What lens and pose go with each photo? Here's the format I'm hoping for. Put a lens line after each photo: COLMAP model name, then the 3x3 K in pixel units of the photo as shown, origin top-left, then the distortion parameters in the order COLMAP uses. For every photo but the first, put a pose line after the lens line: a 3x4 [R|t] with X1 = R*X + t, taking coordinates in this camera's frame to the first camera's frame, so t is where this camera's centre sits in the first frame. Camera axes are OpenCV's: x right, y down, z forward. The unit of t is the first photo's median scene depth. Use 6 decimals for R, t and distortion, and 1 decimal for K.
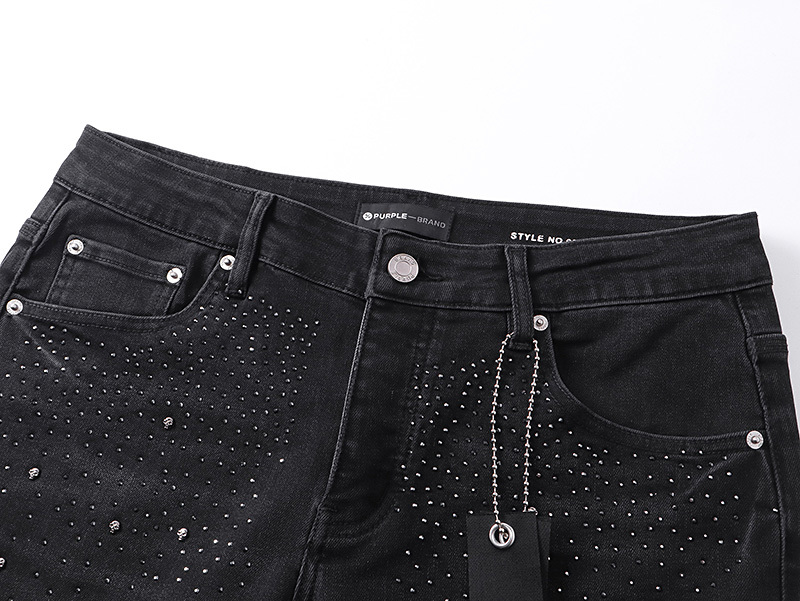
lens RADIAL K [[875.9, 0, 399.5], [0, 875.9, 299.4], [0, 0, 1]] dist [0.013487, 0.000000]
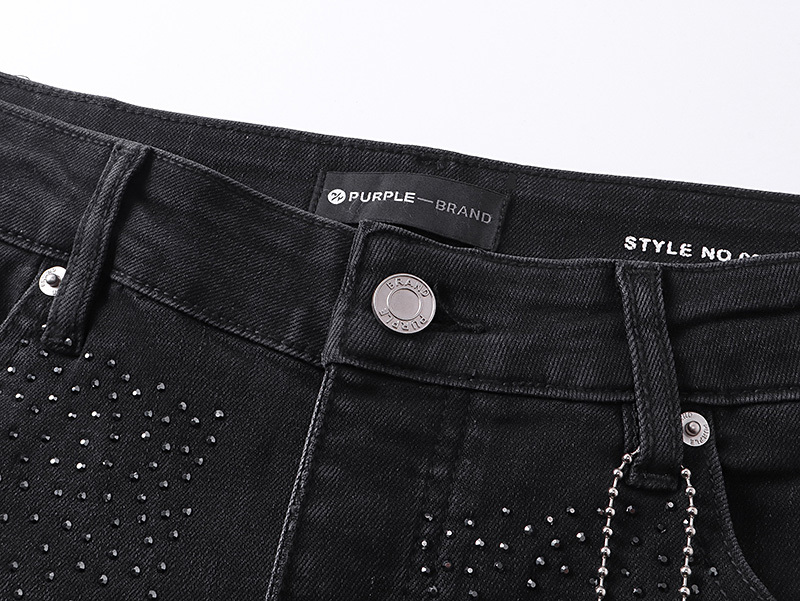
lens RADIAL K [[875.9, 0, 398.3], [0, 875.9, 302.7], [0, 0, 1]] dist [0.013487, 0.000000]
pose [[0.999591, 0.027798, -0.006727, 0.004203], [-0.027886, 0.999522, -0.013365, -0.029775], [0.006352, 0.013547, 0.999888, 0.524209]]
